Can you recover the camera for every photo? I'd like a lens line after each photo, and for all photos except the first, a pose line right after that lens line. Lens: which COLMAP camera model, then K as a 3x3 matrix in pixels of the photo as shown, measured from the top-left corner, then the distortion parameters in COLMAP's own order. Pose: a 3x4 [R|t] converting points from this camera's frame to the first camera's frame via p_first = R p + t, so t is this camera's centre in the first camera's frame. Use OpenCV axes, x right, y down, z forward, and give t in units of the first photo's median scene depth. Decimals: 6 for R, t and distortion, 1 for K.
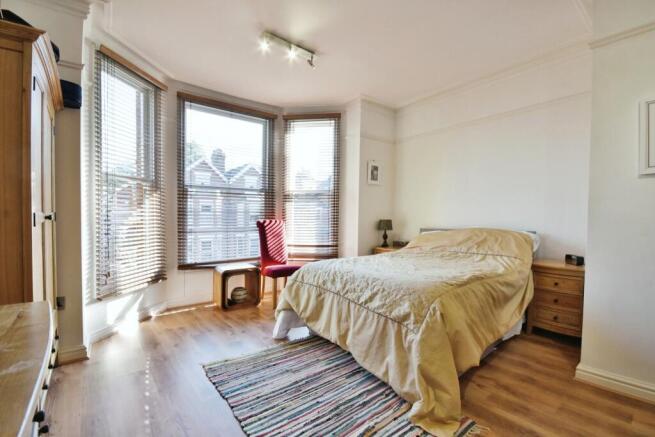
lens RADIAL K [[292.4, 0, 326.7], [0, 292.4, 221.9], [0, 0, 1]] dist [-0.003254, -0.000474]
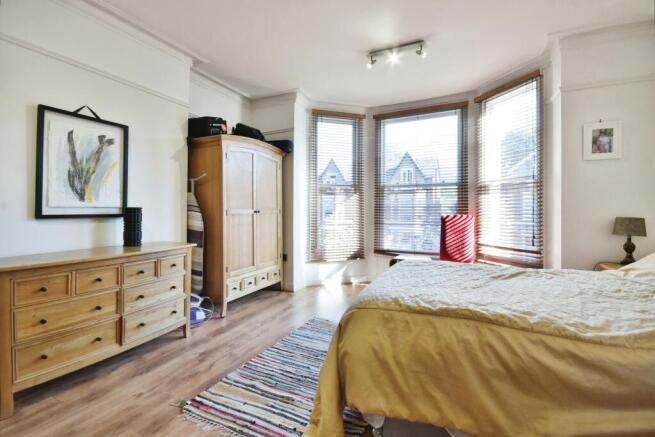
lens RADIAL K [[292.4, 0, 336.2], [0, 292.4, 202.7], [0, 0, 1]] dist [-0.003254, -0.000474]
pose [[0.431127, -0.022600, -0.902008, 0.549682], [-0.017038, 0.999304, -0.033182, -0.009425], [0.902130, 0.029674, 0.430442, 0.280550]]
